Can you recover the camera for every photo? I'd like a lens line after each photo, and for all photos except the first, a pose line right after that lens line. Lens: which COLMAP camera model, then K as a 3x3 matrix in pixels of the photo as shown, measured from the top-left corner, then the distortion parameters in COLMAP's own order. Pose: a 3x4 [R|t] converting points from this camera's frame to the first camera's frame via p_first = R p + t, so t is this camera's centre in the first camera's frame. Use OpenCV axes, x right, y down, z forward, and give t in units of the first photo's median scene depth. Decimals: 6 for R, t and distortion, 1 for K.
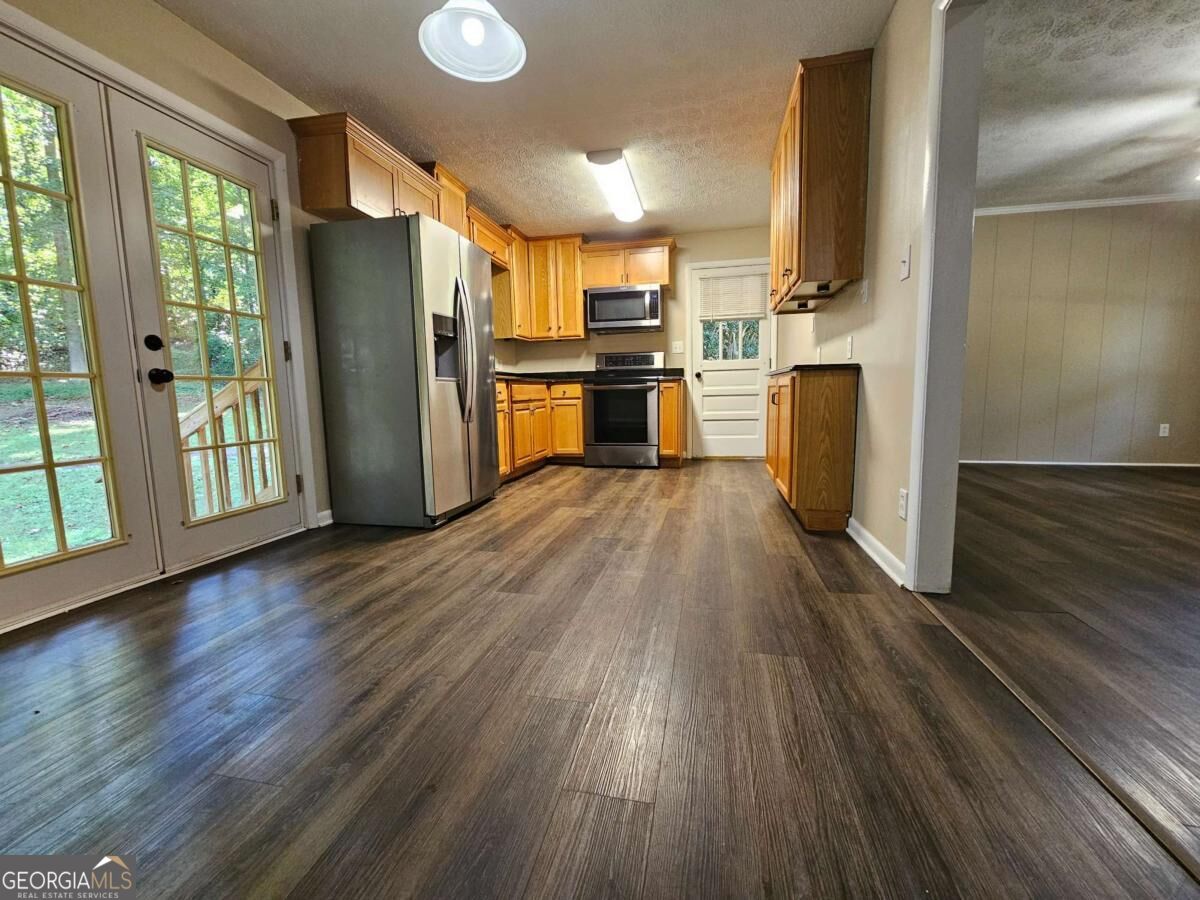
lens RADIAL K [[496.4, 0, 600.0], [0, 496.4, 450.0], [0, 0, 1]] dist [-0.000614, 0.000792]
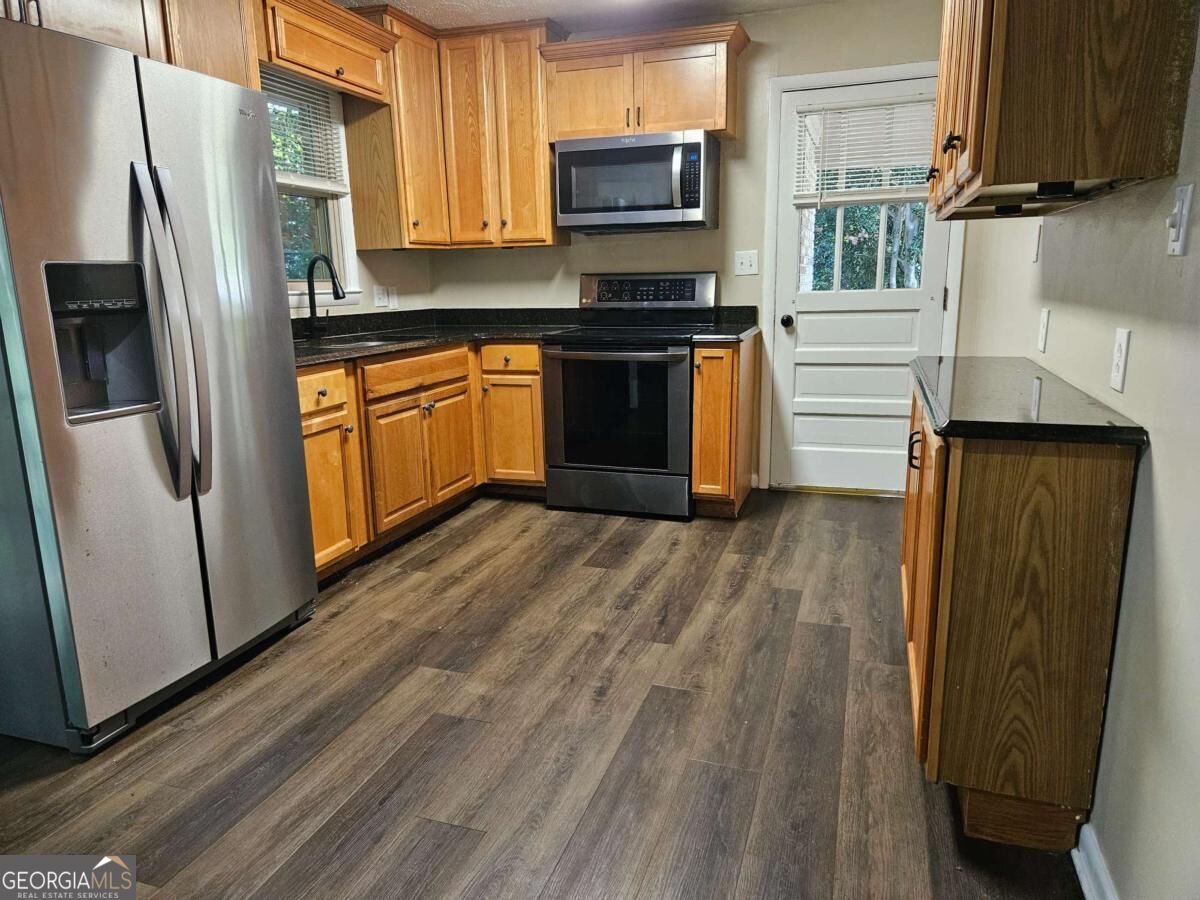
lens RADIAL K [[805.1, 0, 592.1], [0, 805.1, 452.6], [0, 0, 1]] dist [0.076688, -0.065080]
pose [[0.993860, 0.024516, -0.107899, 0.104961], [-0.013655, 0.994866, 0.100272, -0.107844], [0.109803, -0.098183, 0.989092, 0.201052]]
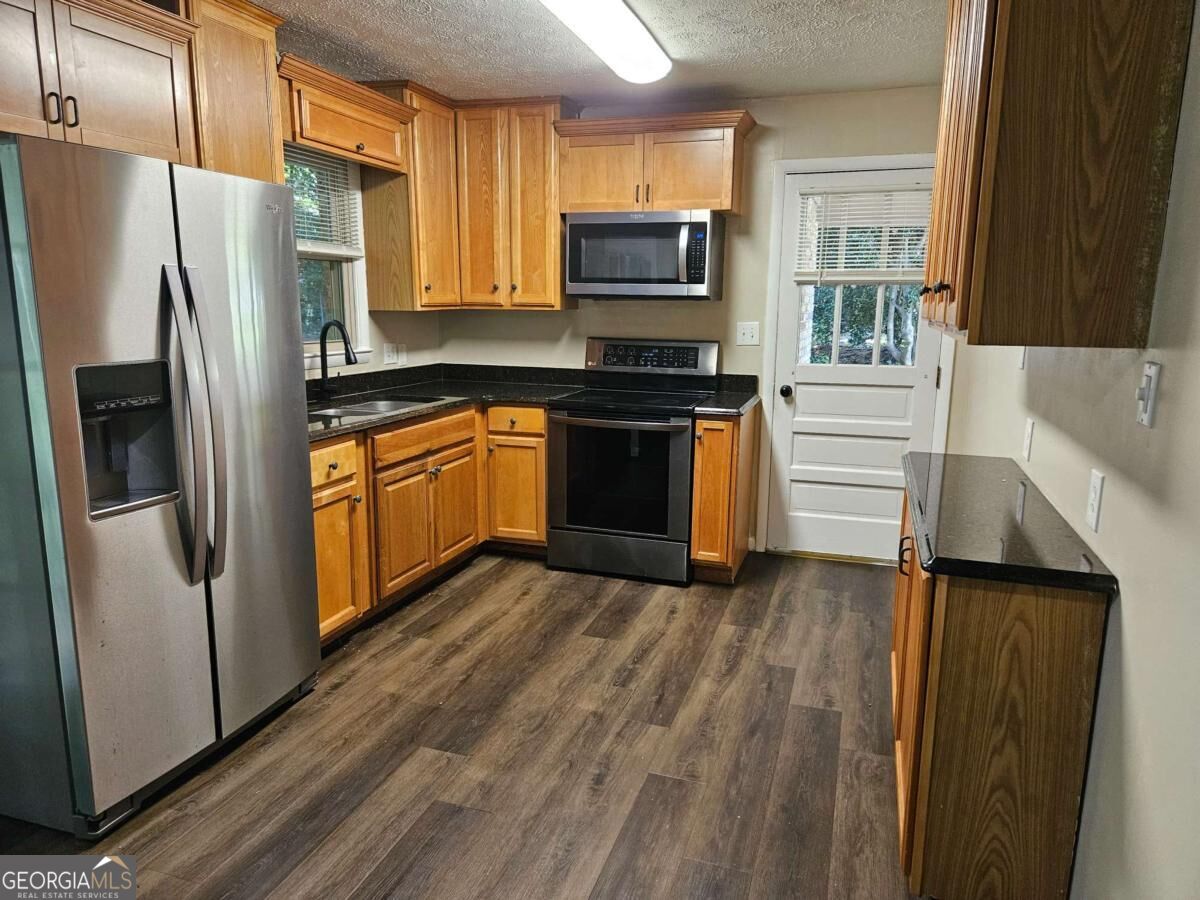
lens RADIAL K [[805.8, 0, 607.4], [0, 805.8, 453.7], [0, 0, 1]] dist [0.077153, -0.065209]
pose [[0.994914, 0.049720, -0.087606, 0.100735], [-0.043234, 0.996288, 0.074444, -0.152165], [0.090983, -0.070277, 0.993370, 0.186317]]
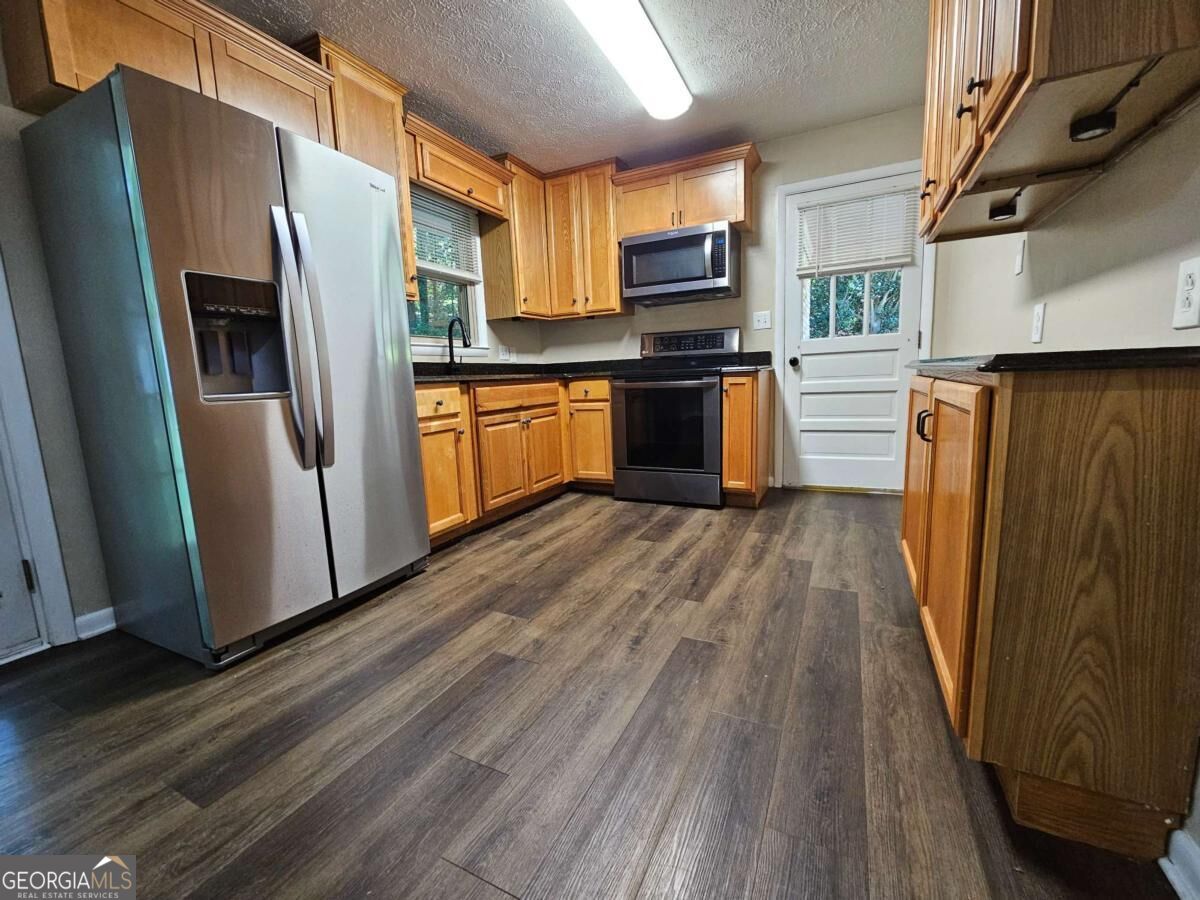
lens RADIAL K [[496.4, 0, 600.0], [0, 496.4, 450.0], [0, 0, 1]] dist [-0.000614, 0.000792]
pose [[0.971153, 0.017299, -0.237830, 0.116077], [-0.008236, 0.999203, 0.039046, -0.063181], [0.238316, -0.035961, 0.970522, 0.329204]]
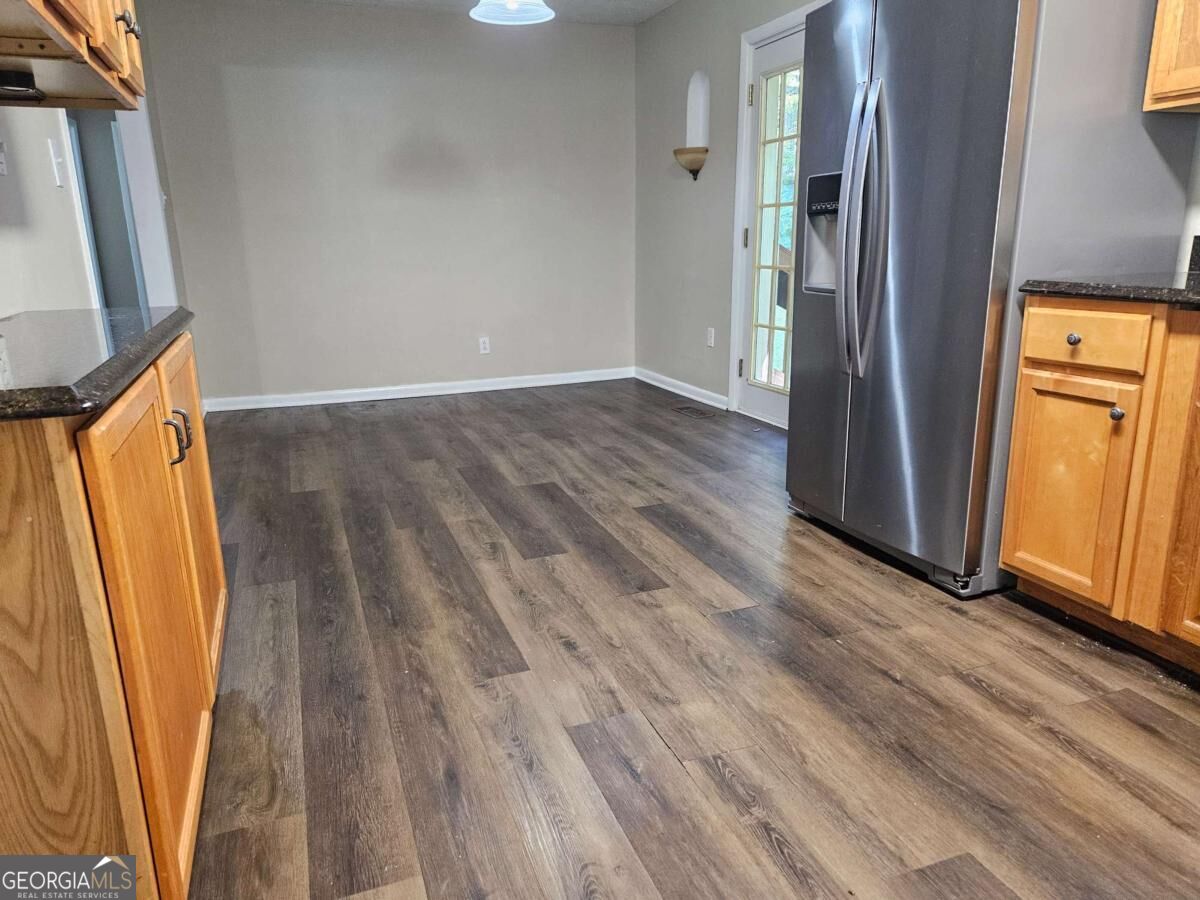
lens RADIAL K [[829.9, 0, 598.1], [0, 829.9, 452.0], [0, 0, 1]] dist [0.078588, -0.066631]
pose [[-0.837953, 0.167280, -0.519473, 0.264443], [-0.033443, 0.934337, 0.354819, -0.176803], [0.544717, 0.314695, -0.777336, 0.980463]]
